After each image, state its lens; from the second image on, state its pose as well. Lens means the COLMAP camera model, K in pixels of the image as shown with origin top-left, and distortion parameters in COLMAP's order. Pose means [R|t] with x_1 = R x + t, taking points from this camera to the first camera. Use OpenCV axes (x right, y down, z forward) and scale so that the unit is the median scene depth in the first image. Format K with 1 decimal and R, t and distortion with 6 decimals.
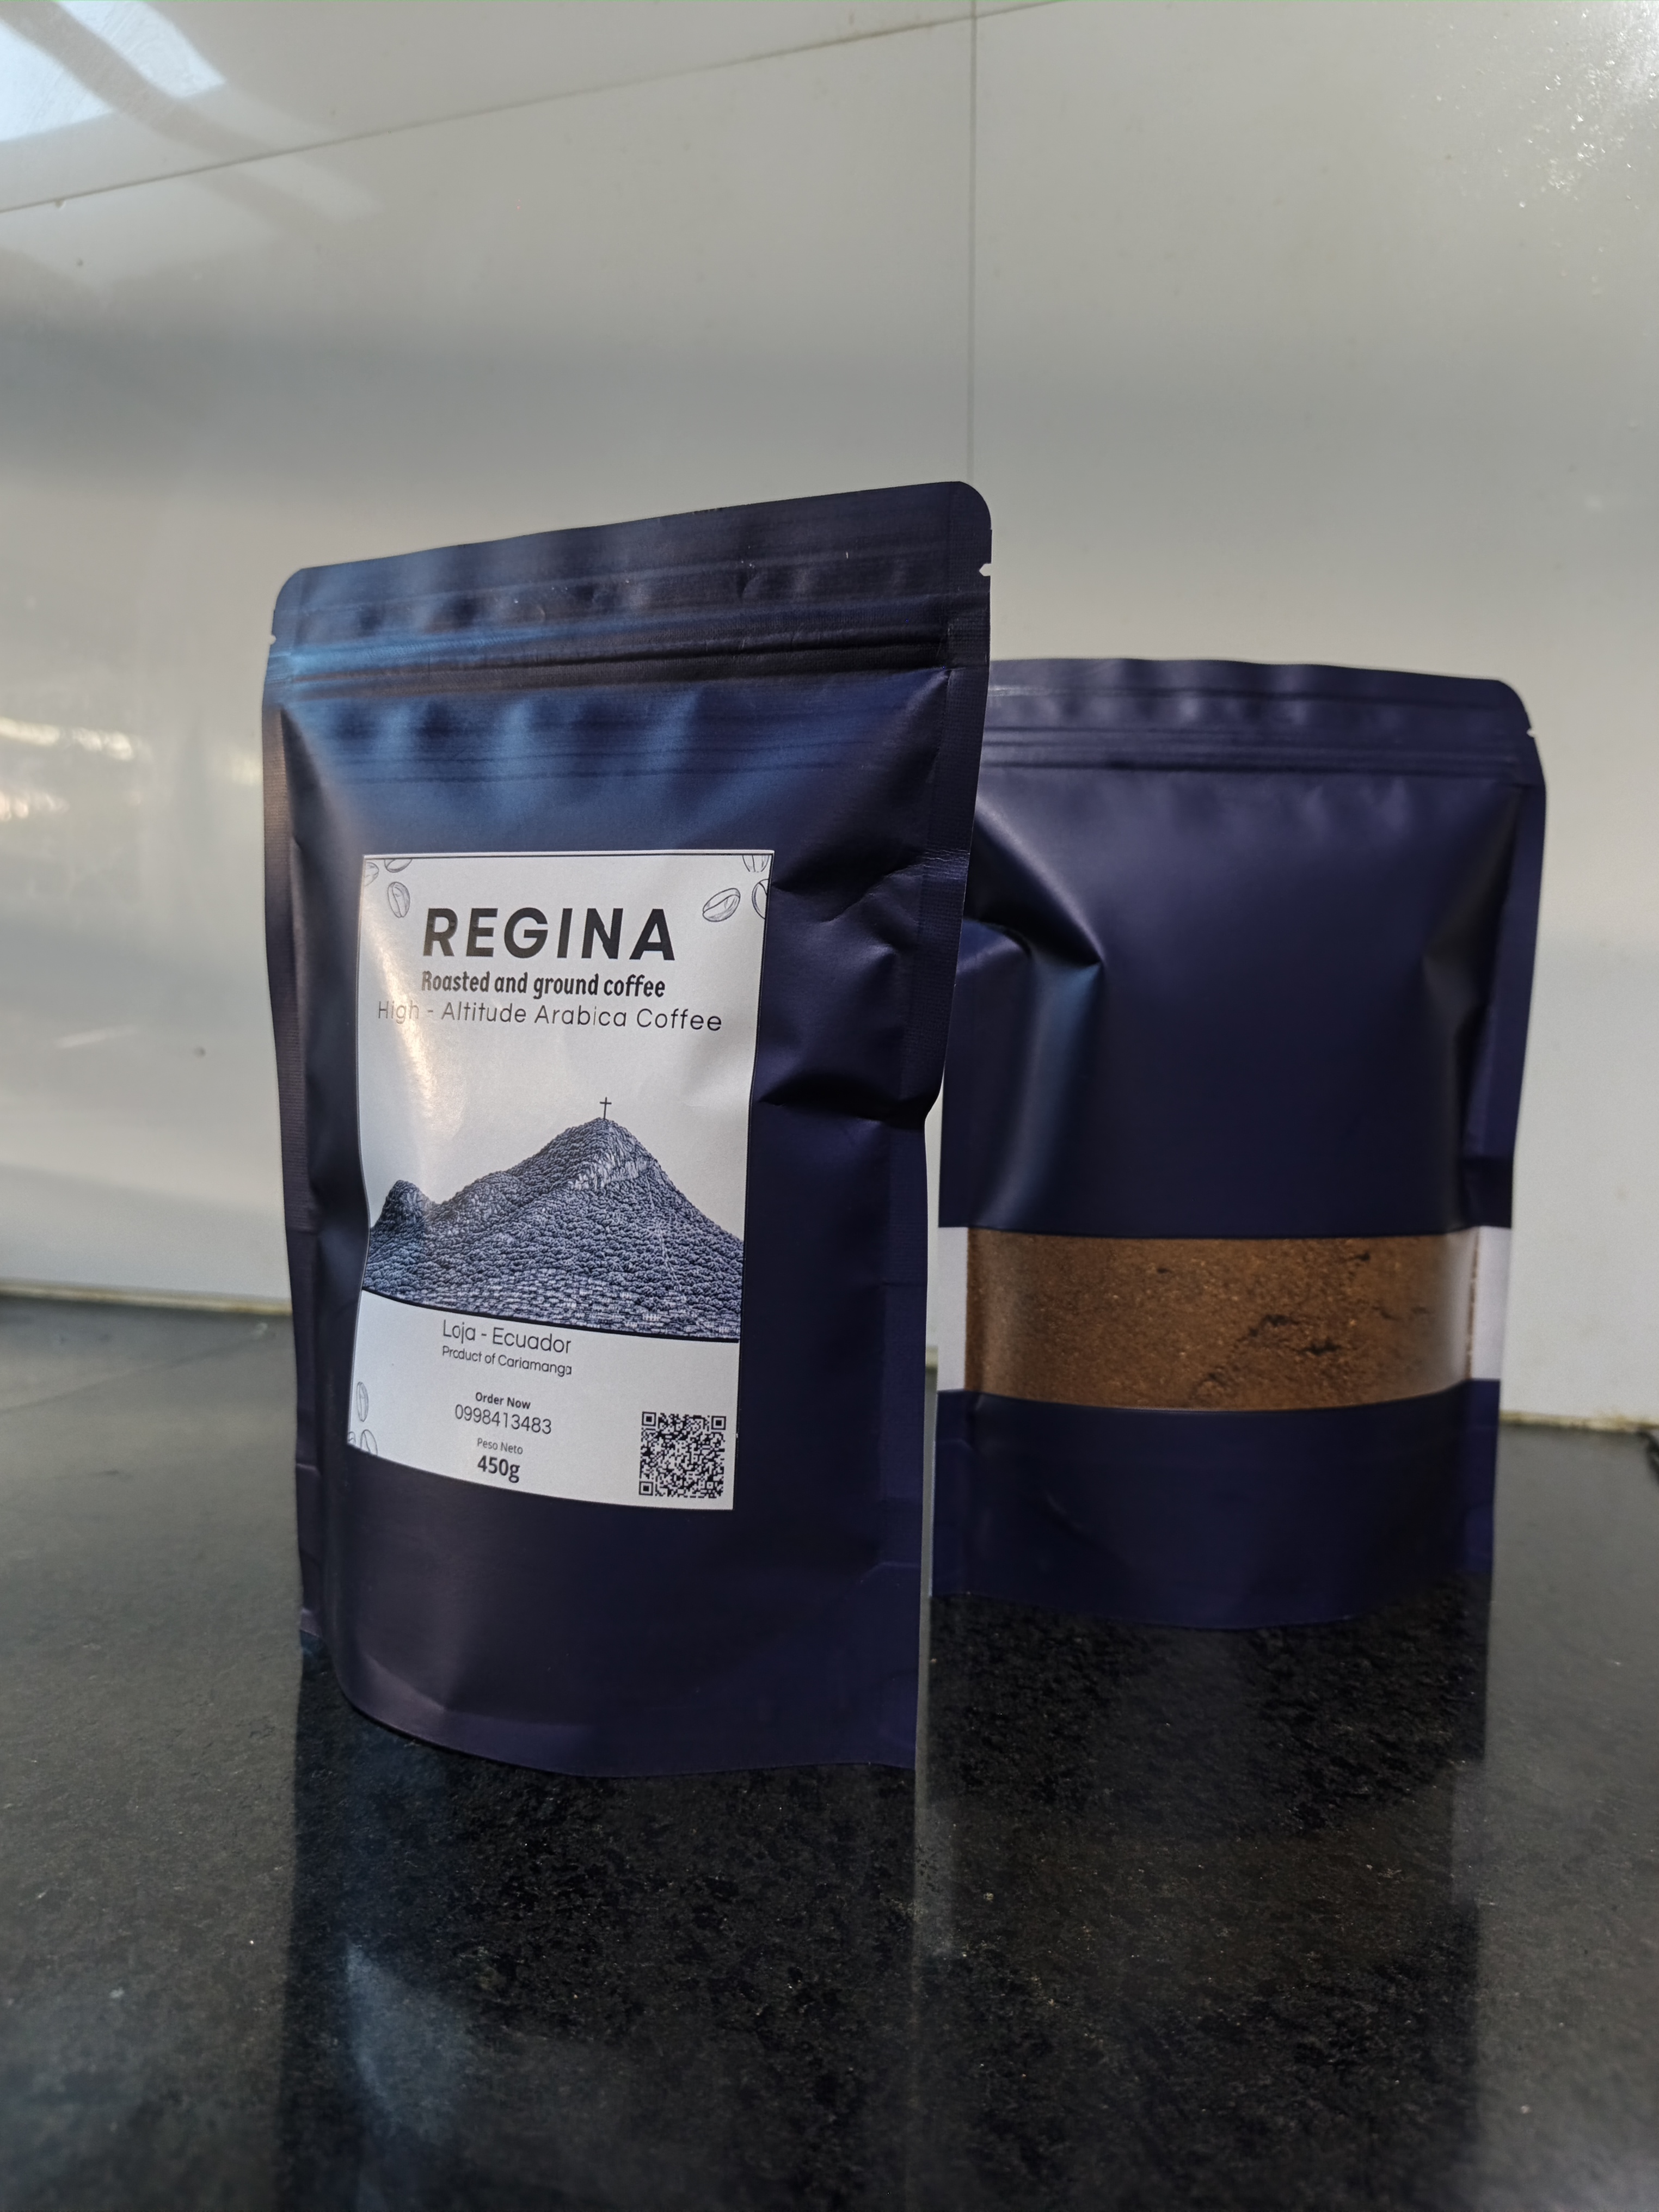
lens RADIAL K [[1629.4, 0, 829.5], [0, 1629.4, 1106.0], [0, 0, 1]] dist [0.001246, -0.034774]
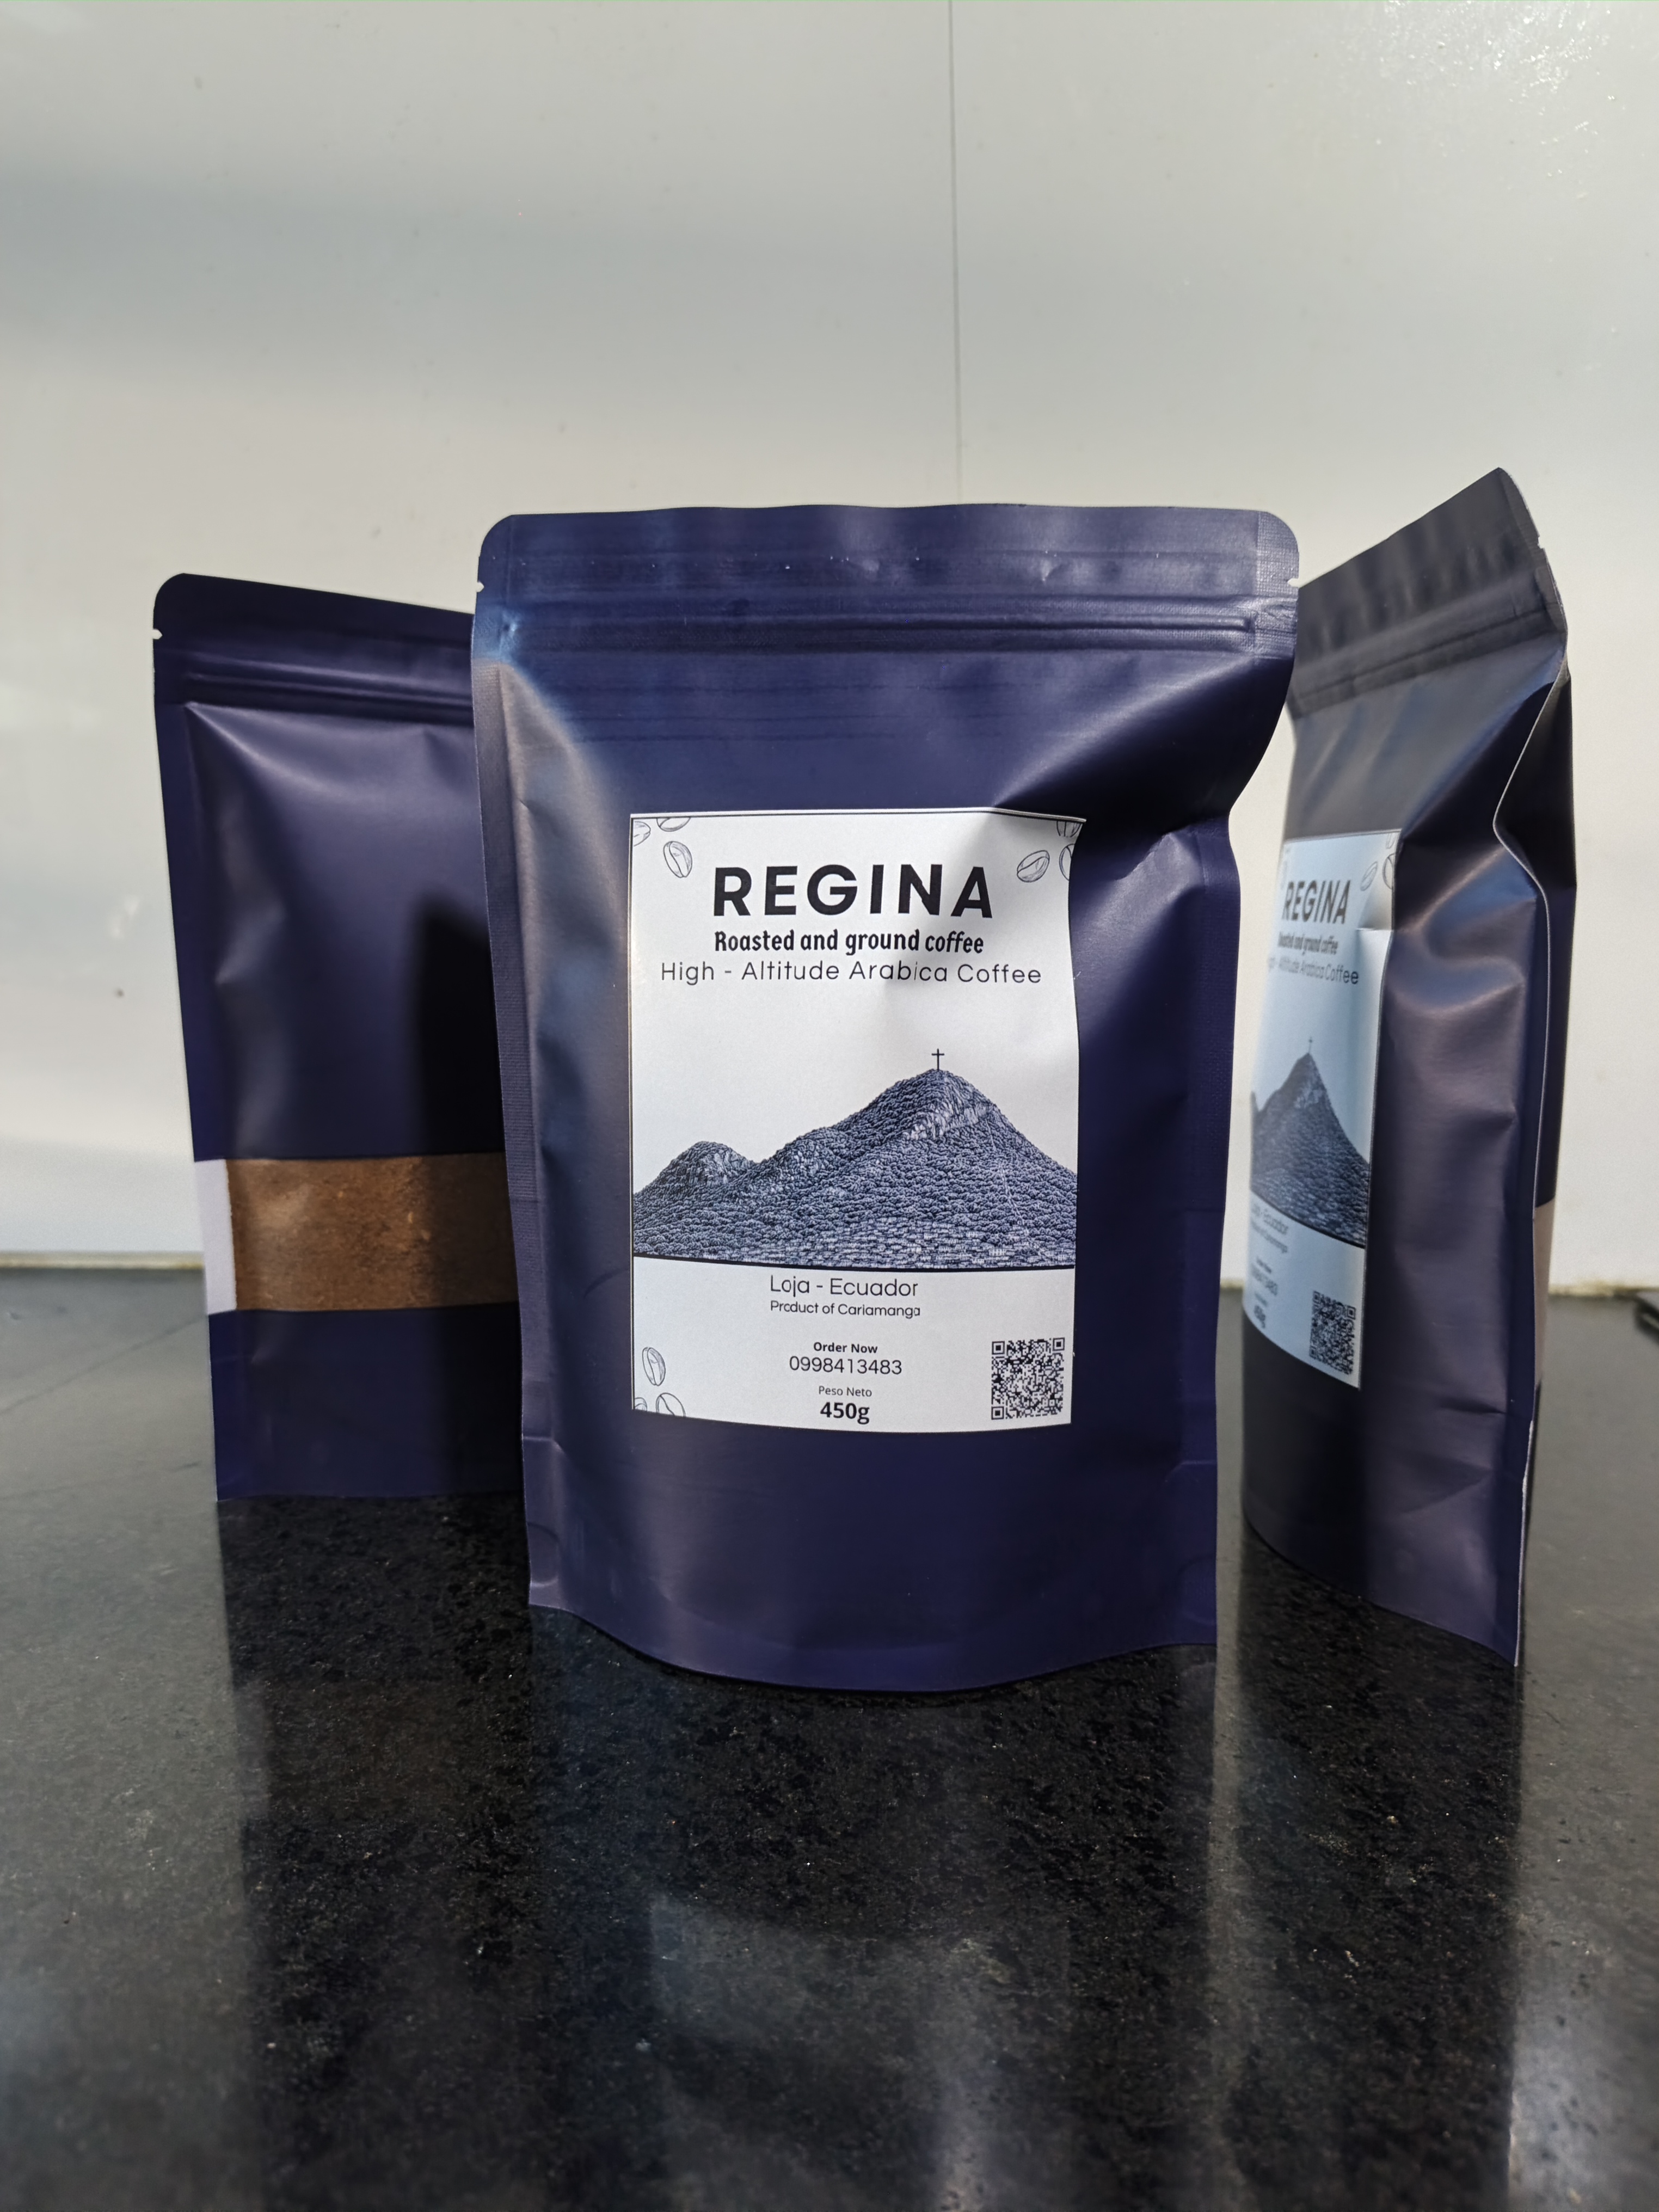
lens RADIAL K [[1629.4, 0, 829.5], [0, 1629.4, 1106.0], [0, 0, 1]] dist [0.001246, -0.034774]
pose [[0.985926, -0.054980, 0.157881, -0.343640], [0.043143, 0.996062, 0.077453, -0.058293], [-0.161518, -0.069551, 0.984416, 0.053838]]
